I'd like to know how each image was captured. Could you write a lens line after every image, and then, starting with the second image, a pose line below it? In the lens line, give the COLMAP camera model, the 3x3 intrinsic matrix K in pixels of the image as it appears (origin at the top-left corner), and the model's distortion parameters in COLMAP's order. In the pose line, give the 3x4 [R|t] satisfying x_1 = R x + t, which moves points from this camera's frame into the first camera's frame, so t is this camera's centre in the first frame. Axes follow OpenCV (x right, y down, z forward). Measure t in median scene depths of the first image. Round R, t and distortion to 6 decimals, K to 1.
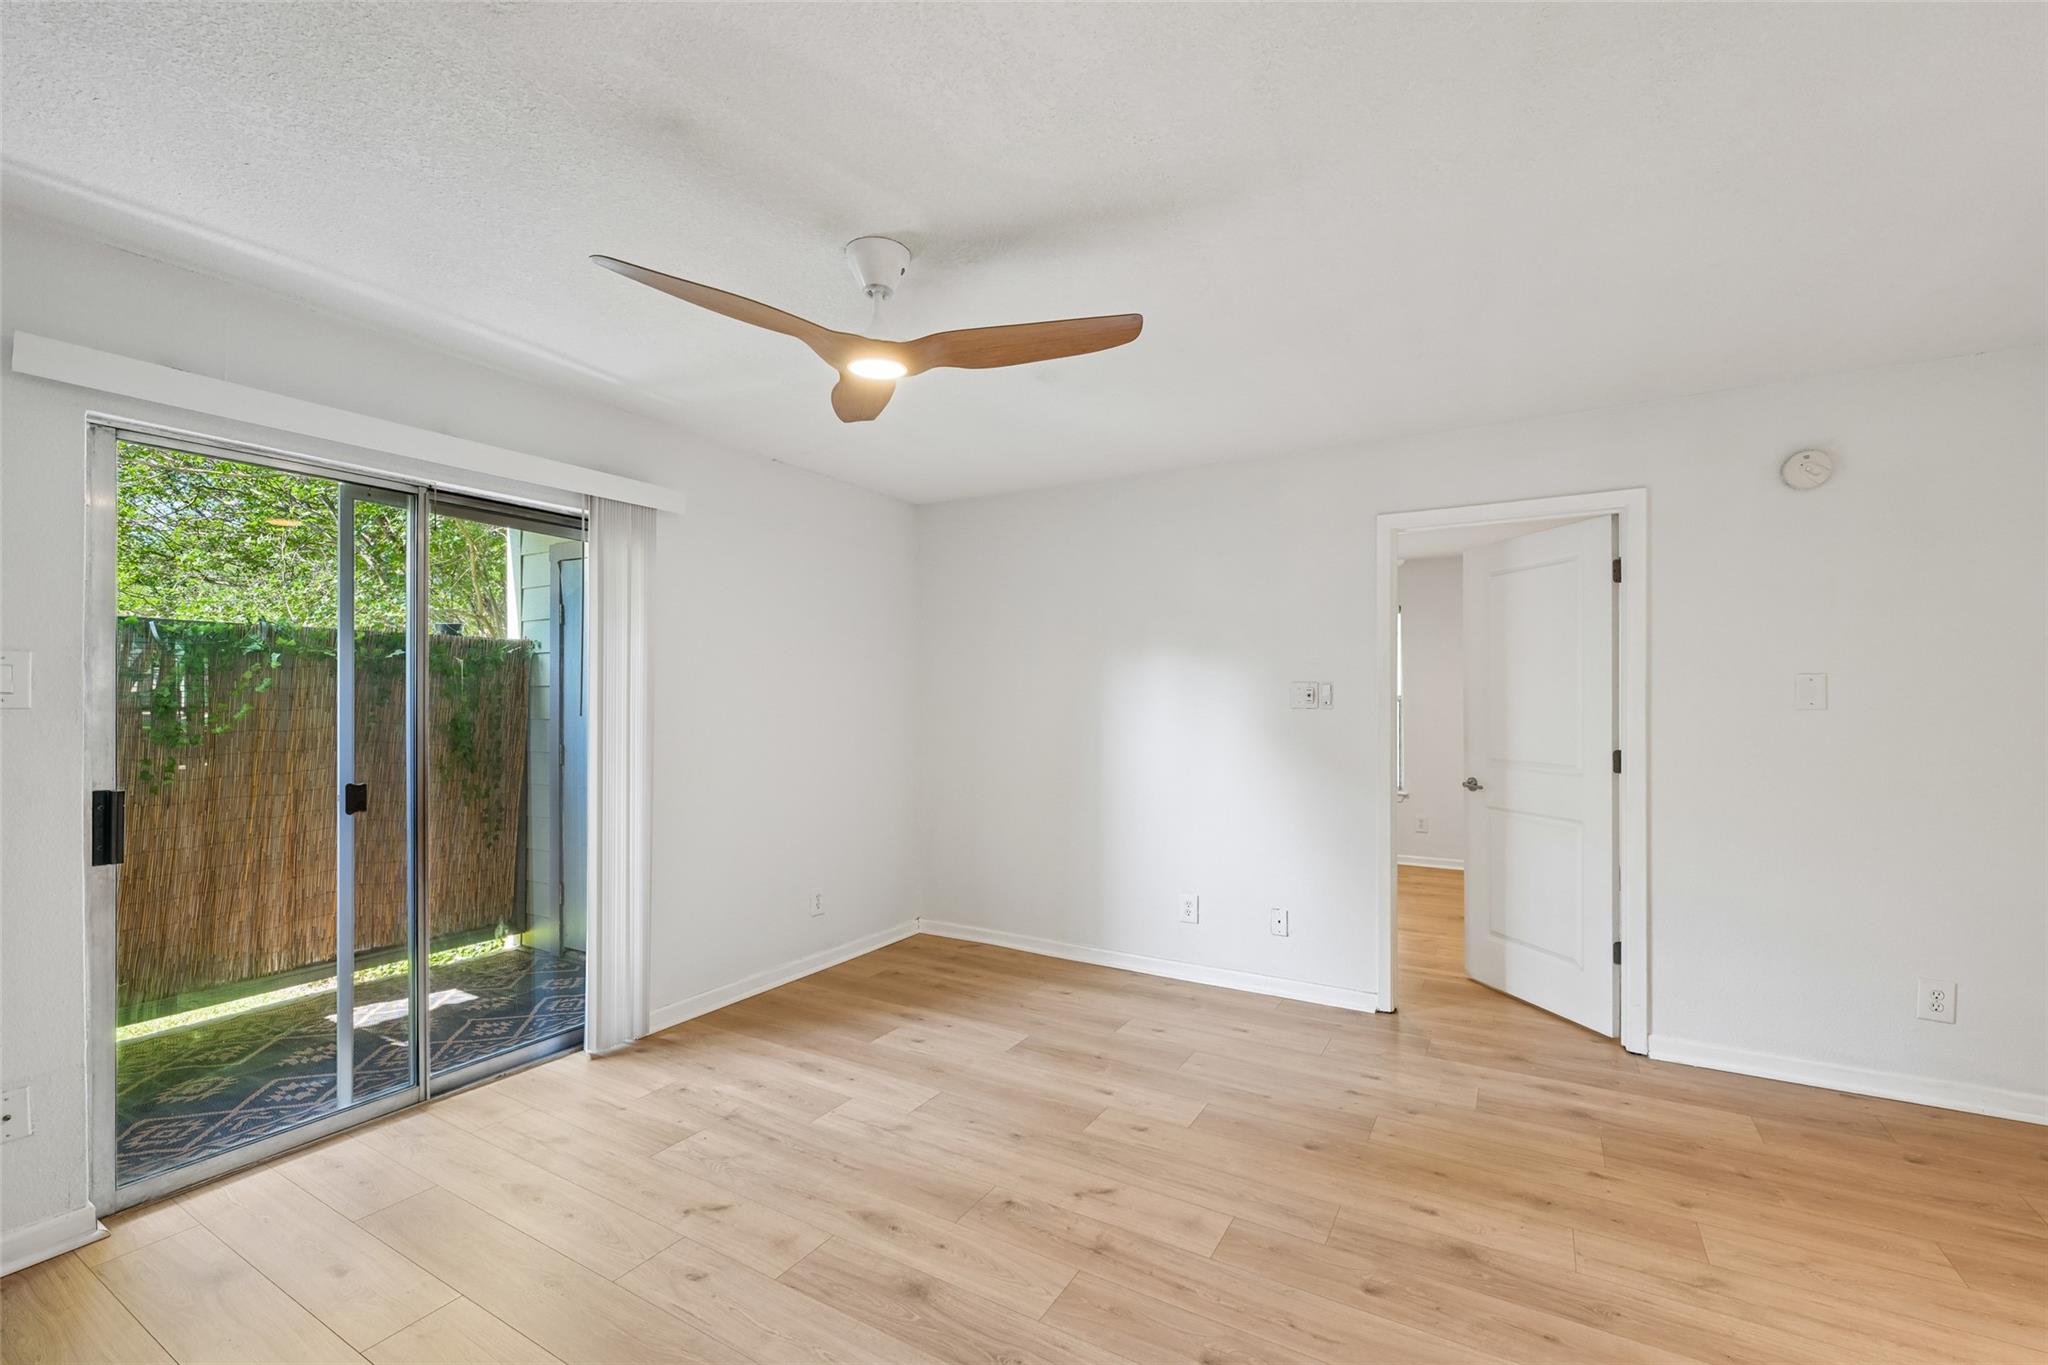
lens RADIAL K [[867.1, 0, 1028.9], [0, 867.1, 703.6], [0, 0, 1]] dist [-0.000060, 0.000149]
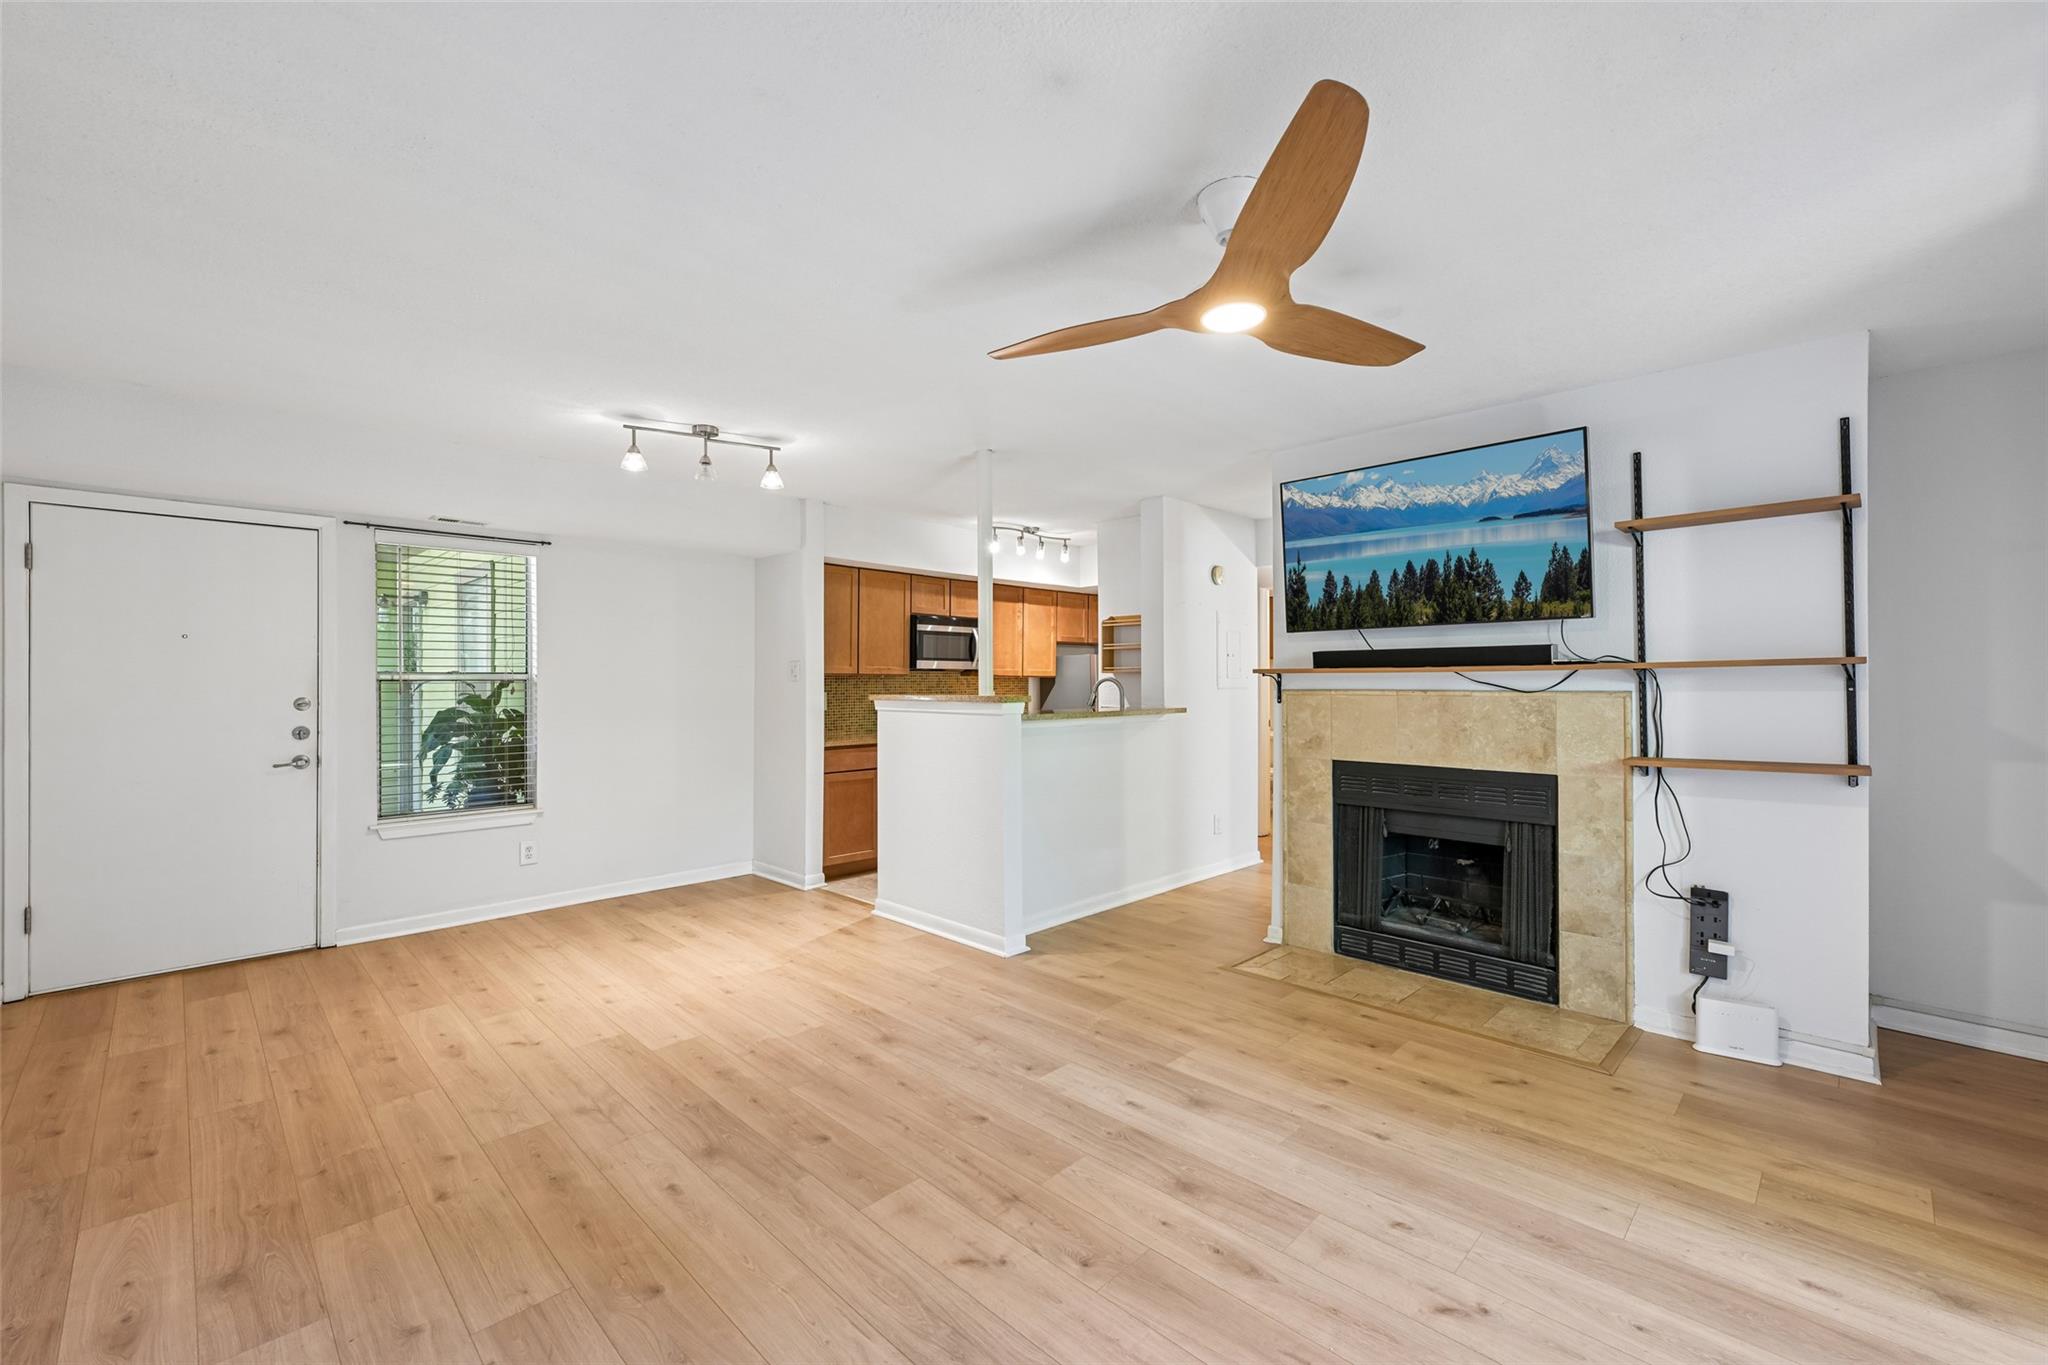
lens RADIAL K [[848.5, 0, 1024.0], [0, 848.5, 678.8], [0, 0, 1]] dist [-0.001726, -0.000156]
pose [[-0.969109, 0.001381, 0.246628, -0.120467], [0.003218, 0.999970, 0.007042, -0.004369], [-0.246611, 0.007618, -0.969085, 1.285465]]
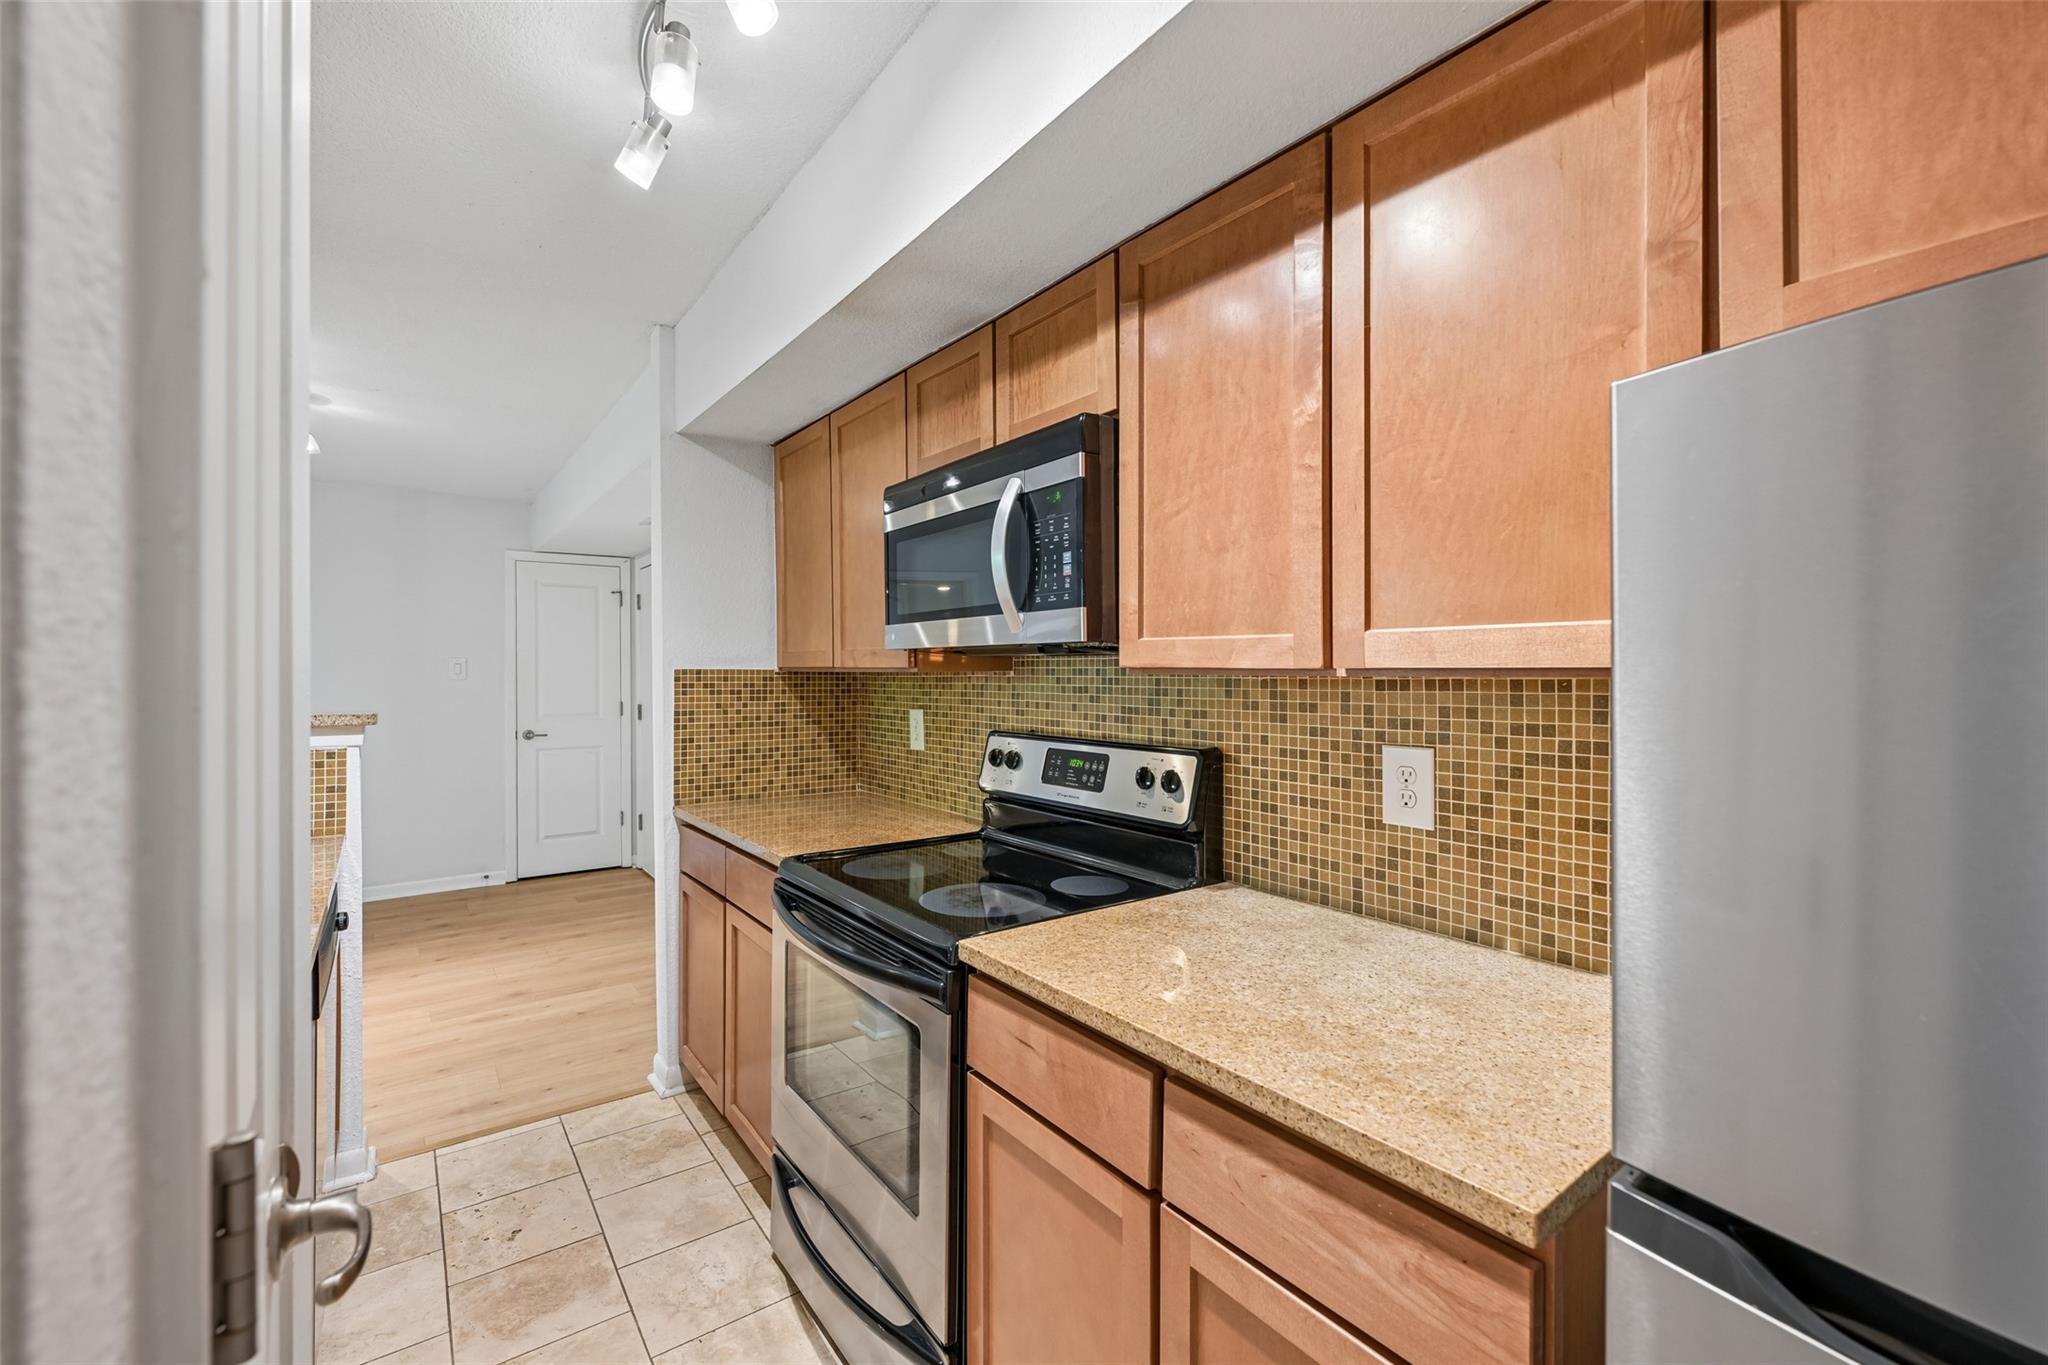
lens RADIAL K [[848.5, 0, 1024.0], [0, 848.5, 678.8], [0, 0, 1]] dist [-0.001726, -0.000156]
pose [[0.391356, -0.004514, 0.920228, 0.046395], [0.007049, 0.999973, 0.001907, 0.006399], [-0.920213, 0.005740, 0.391377, -0.867894]]
